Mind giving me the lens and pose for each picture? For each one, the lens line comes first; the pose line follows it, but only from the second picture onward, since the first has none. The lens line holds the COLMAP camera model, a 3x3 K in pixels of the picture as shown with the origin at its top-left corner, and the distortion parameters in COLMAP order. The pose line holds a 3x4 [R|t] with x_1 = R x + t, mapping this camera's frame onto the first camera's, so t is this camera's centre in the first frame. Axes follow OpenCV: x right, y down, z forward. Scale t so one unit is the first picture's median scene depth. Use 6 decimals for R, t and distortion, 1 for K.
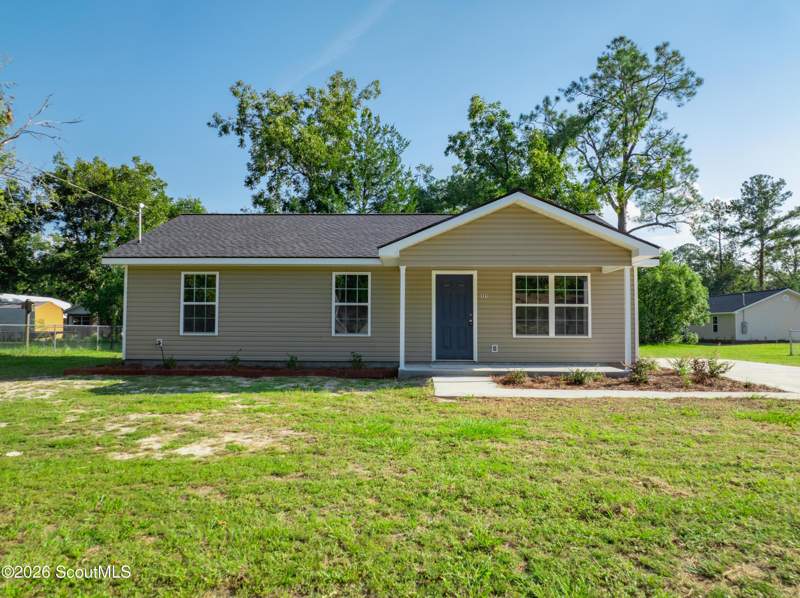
lens RADIAL K [[563.2, 0, 400.0], [0, 563.2, 299.0], [0, 0, 1]] dist [-0.012444, -0.002048]
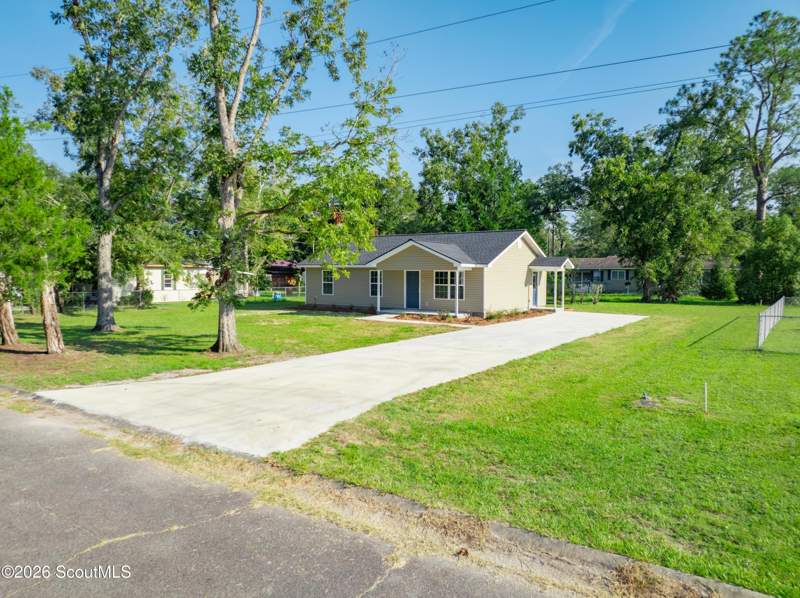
lens RADIAL K [[554.0, 0, 400.0], [0, 554.0, 299.0], [0, 0, 1]] dist [0.001284, 0.003137]
pose [[0.840146, 0.025486, -0.541761, 1.198413], [0.024999, 0.996014, 0.085624, -0.117248], [0.541783, -0.085480, 0.836160, -0.857090]]
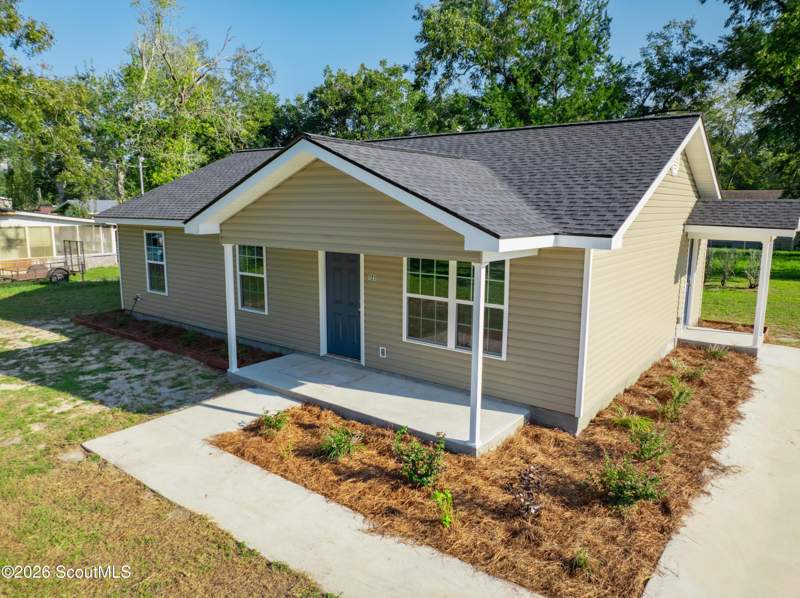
lens RADIAL K [[563.2, 0, 400.0], [0, 563.2, 299.0], [0, 0, 1]] dist [-0.012444, -0.002048]
pose [[0.815578, 0.098683, -0.570170, 0.547321], [0.022602, 0.979166, 0.201800, -0.113434], [0.578206, -0.177470, 0.796356, 0.426764]]
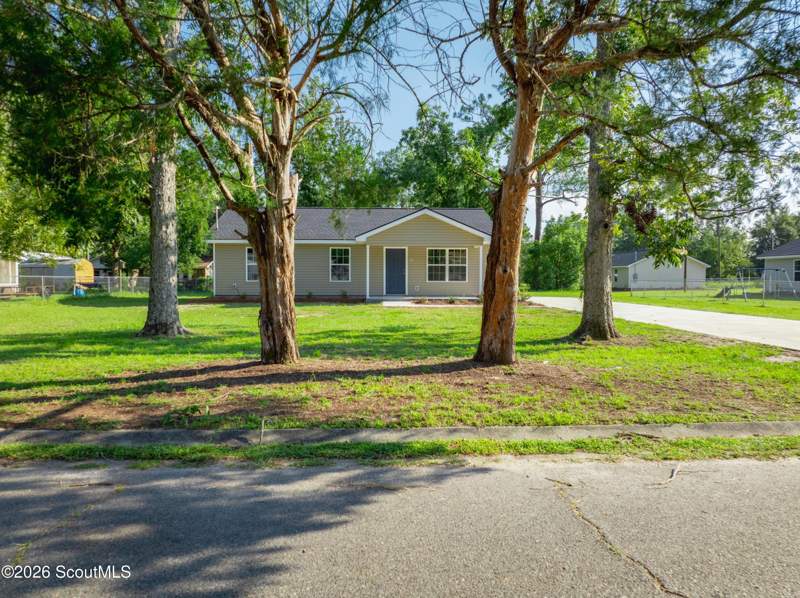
lens RADIAL K [[563.2, 0, 400.0], [0, 563.2, 299.0], [0, 0, 1]] dist [-0.012444, -0.002048]
pose [[0.997928, -0.005650, 0.064090, -0.008827], [0.000195, 0.996398, 0.084803, -0.033517], [-0.064338, -0.084614, 0.994334, -0.820041]]
